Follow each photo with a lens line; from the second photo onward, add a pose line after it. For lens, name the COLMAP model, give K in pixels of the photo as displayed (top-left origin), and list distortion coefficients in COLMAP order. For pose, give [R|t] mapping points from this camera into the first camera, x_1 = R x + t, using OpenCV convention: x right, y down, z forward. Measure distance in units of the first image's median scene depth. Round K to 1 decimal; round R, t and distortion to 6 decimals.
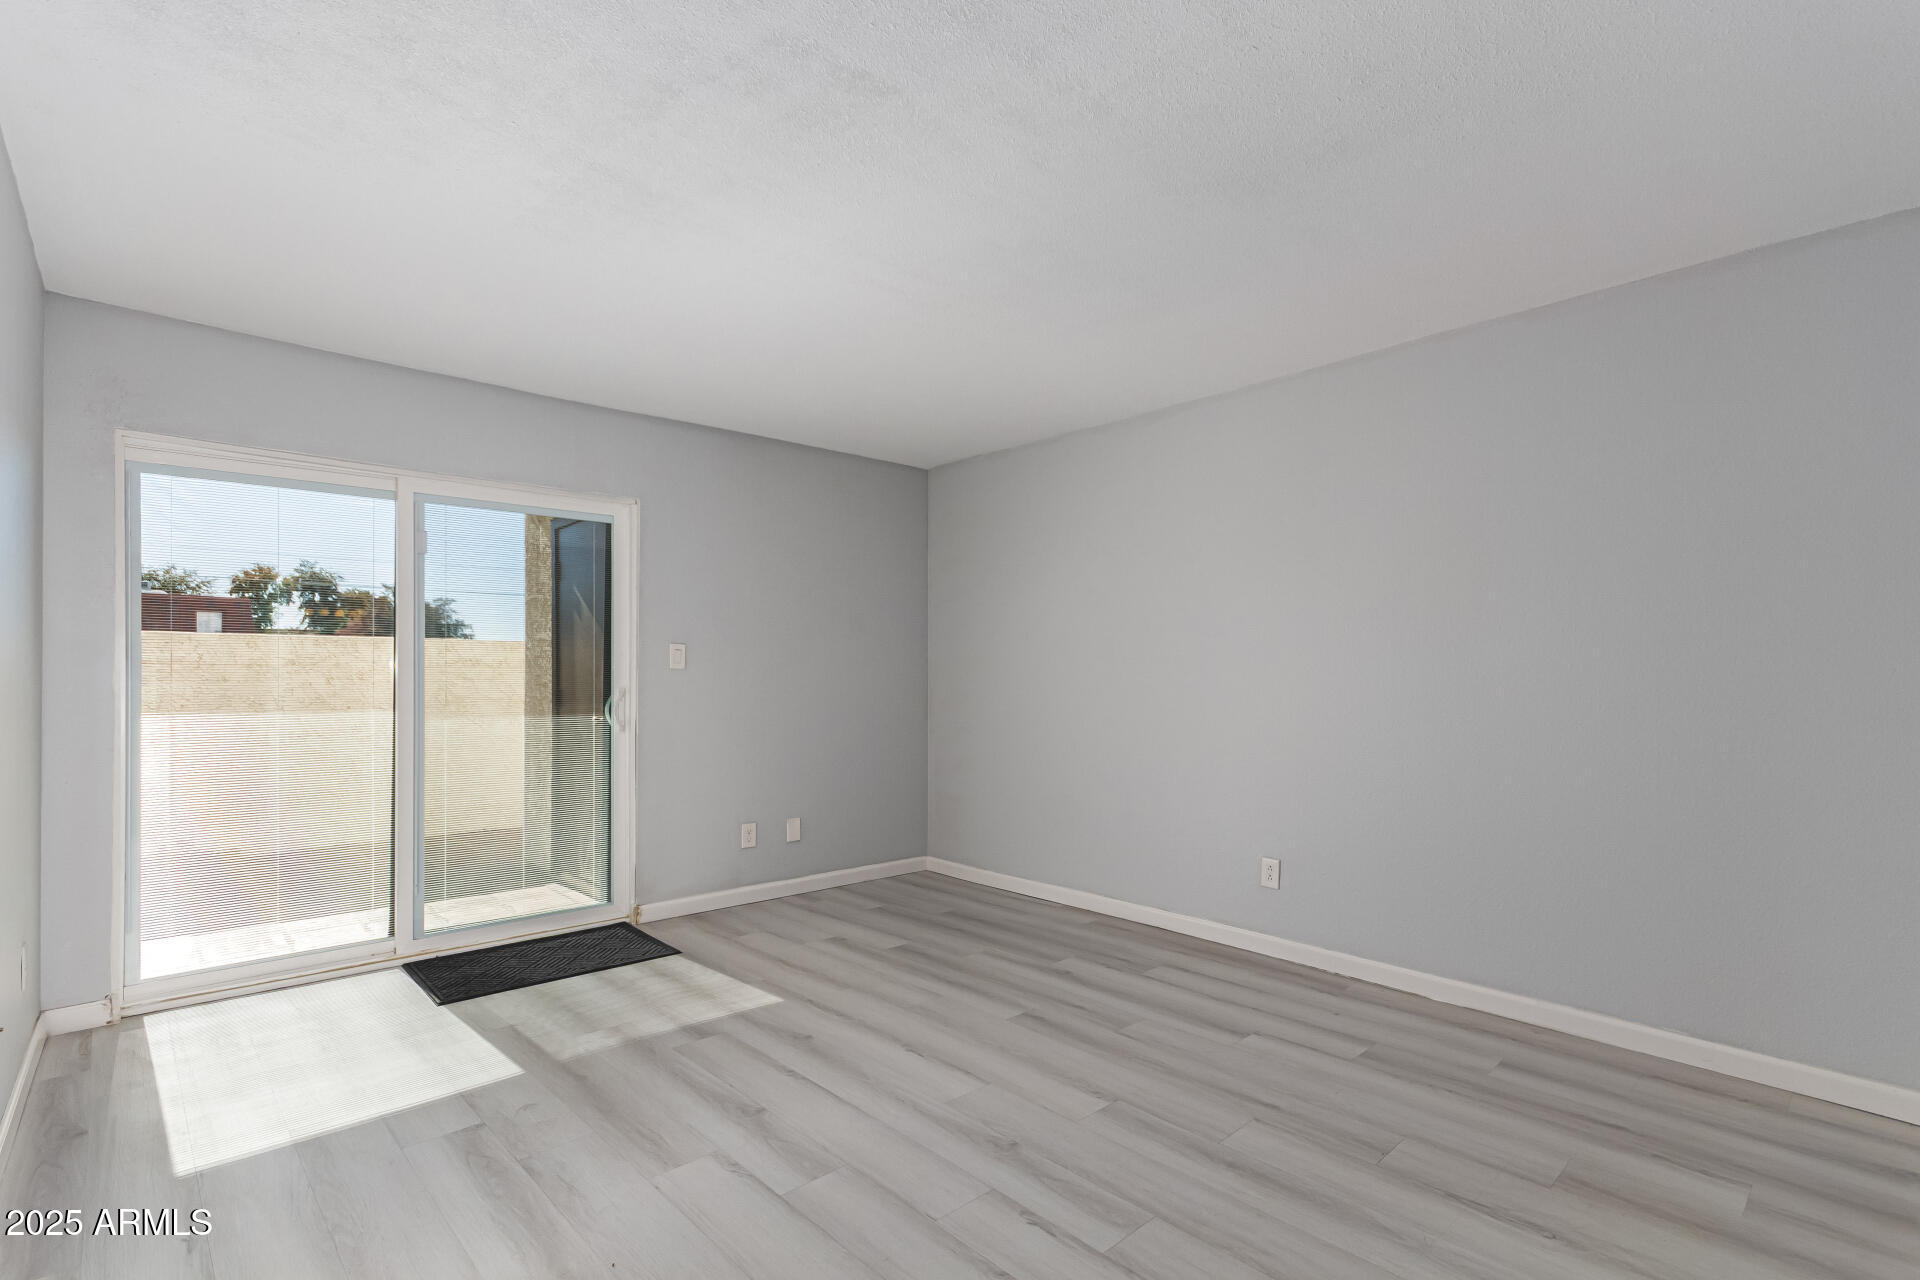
lens RADIAL K [[892.4, 0, 964.6], [0, 892.4, 676.6], [0, 0, 1]] dist [0.002880, 0.000762]
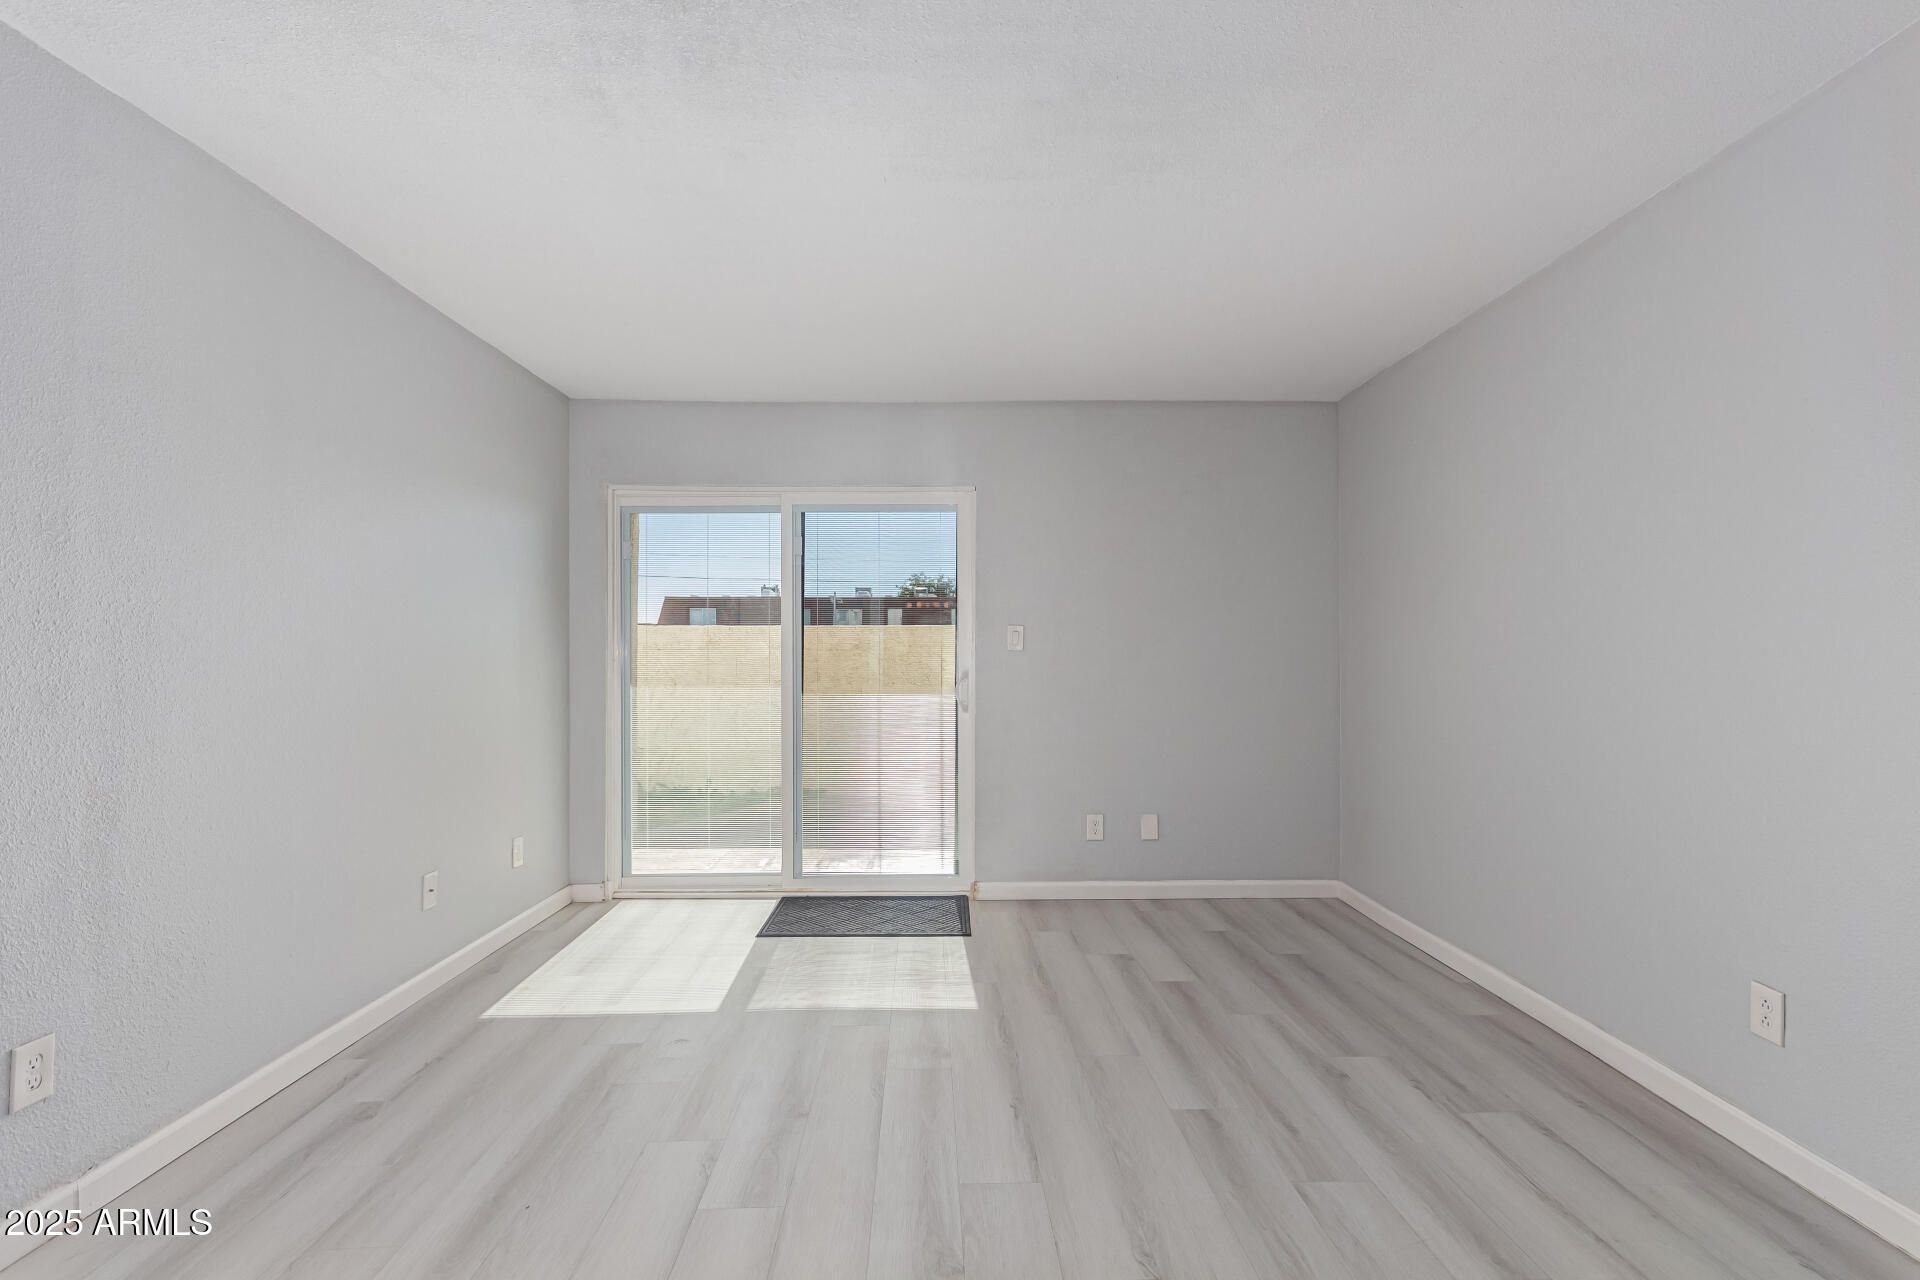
lens RADIAL K [[883.8, 0, 962.9], [0, 883.8, 662.6], [0, 0, 1]] dist [0.007610, -0.000189]
pose [[0.753122, 0.003669, -0.657871, 0.338806], [0.000221, 0.999983, 0.005830, -0.001361], [0.657881, -0.004536, 0.753108, 0.262079]]
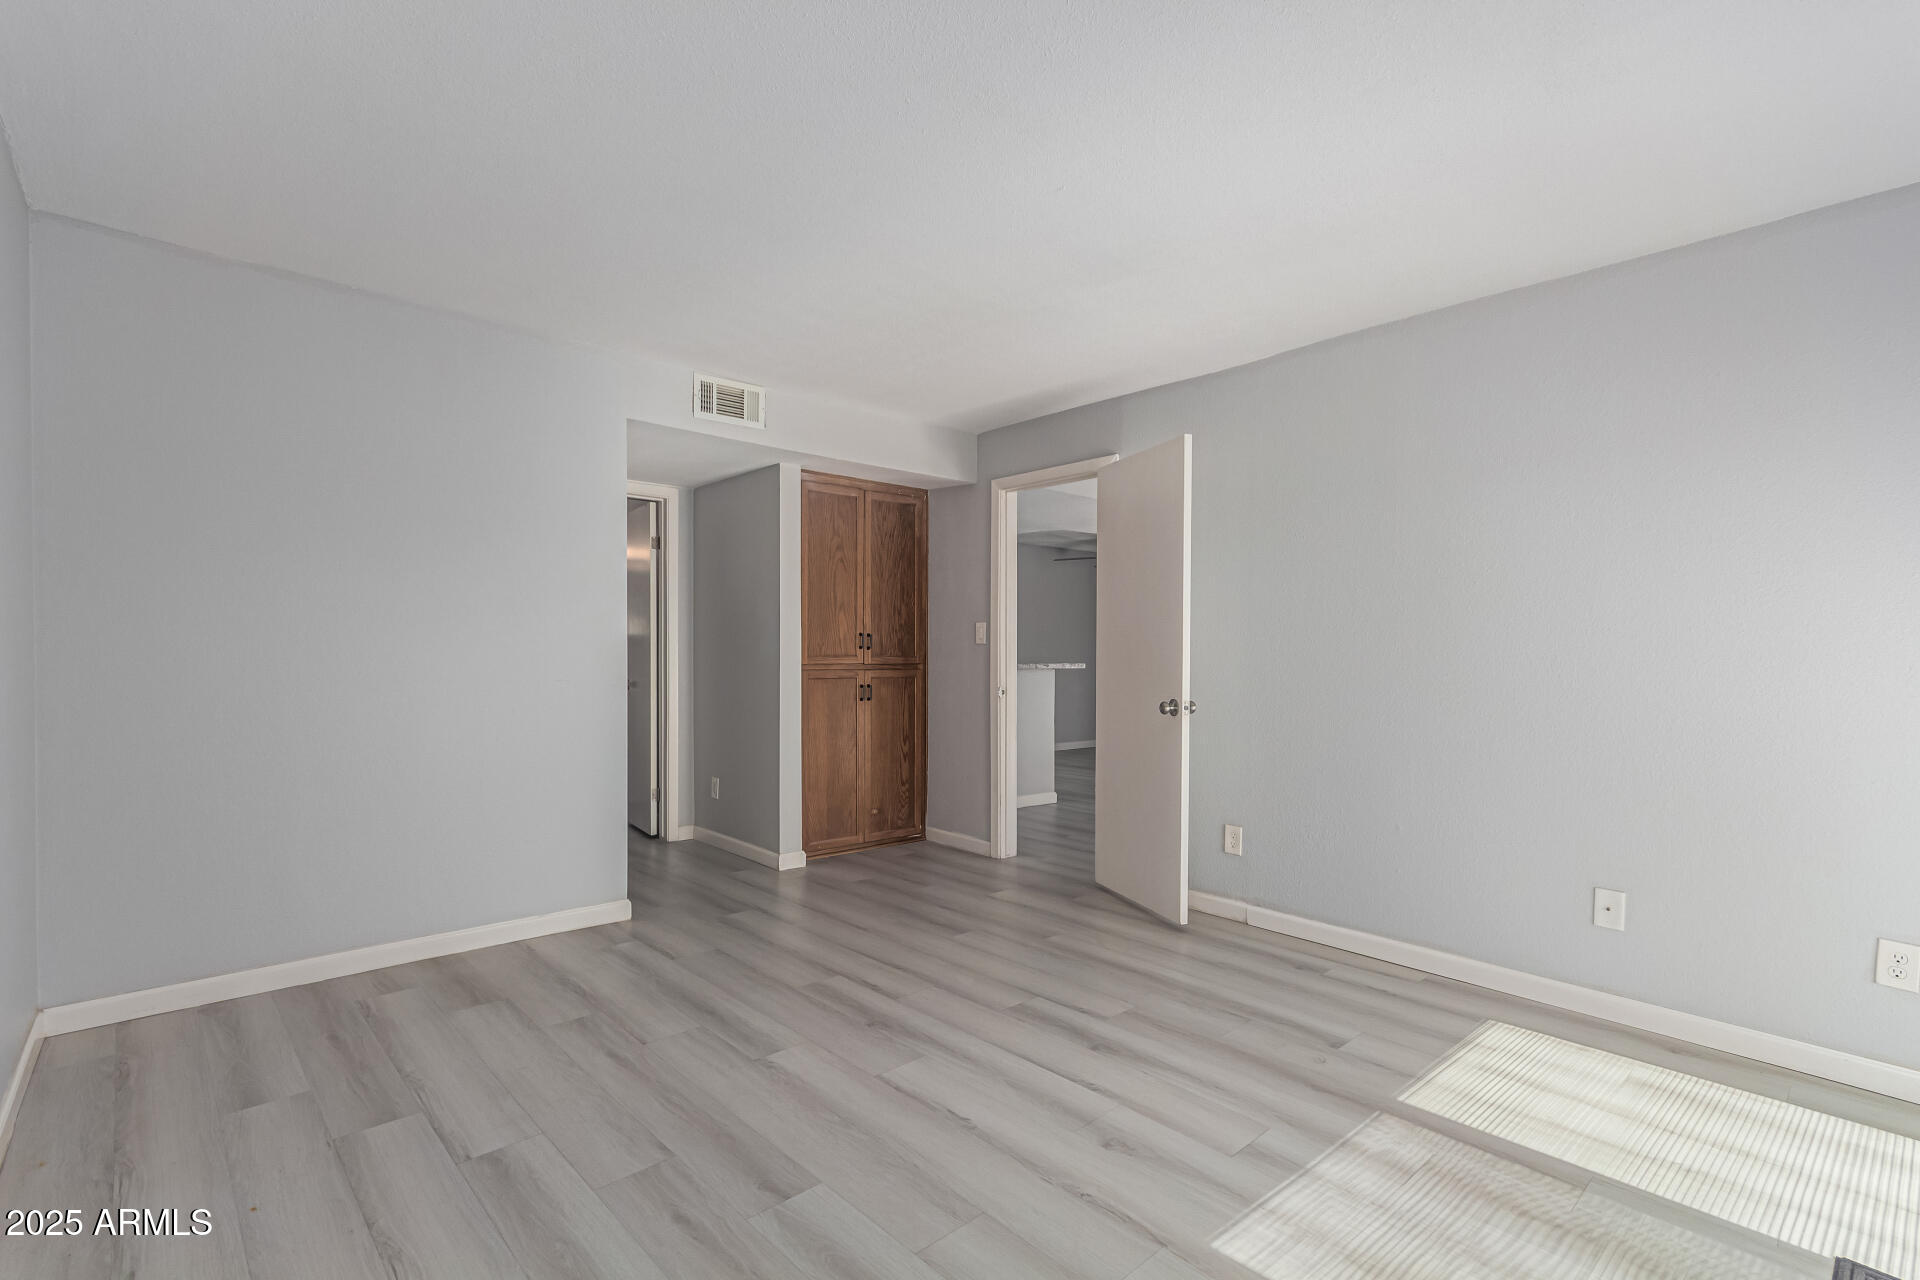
lens RADIAL K [[892.4, 0, 964.6], [0, 892.4, 676.6], [0, 0, 1]] dist [0.002880, 0.000762]
pose [[-0.999925, -0.010724, 0.005897, -0.046683], [-0.010526, 0.999415, 0.032529, -0.000207], [-0.006242, 0.032465, -0.999453, 1.349220]]
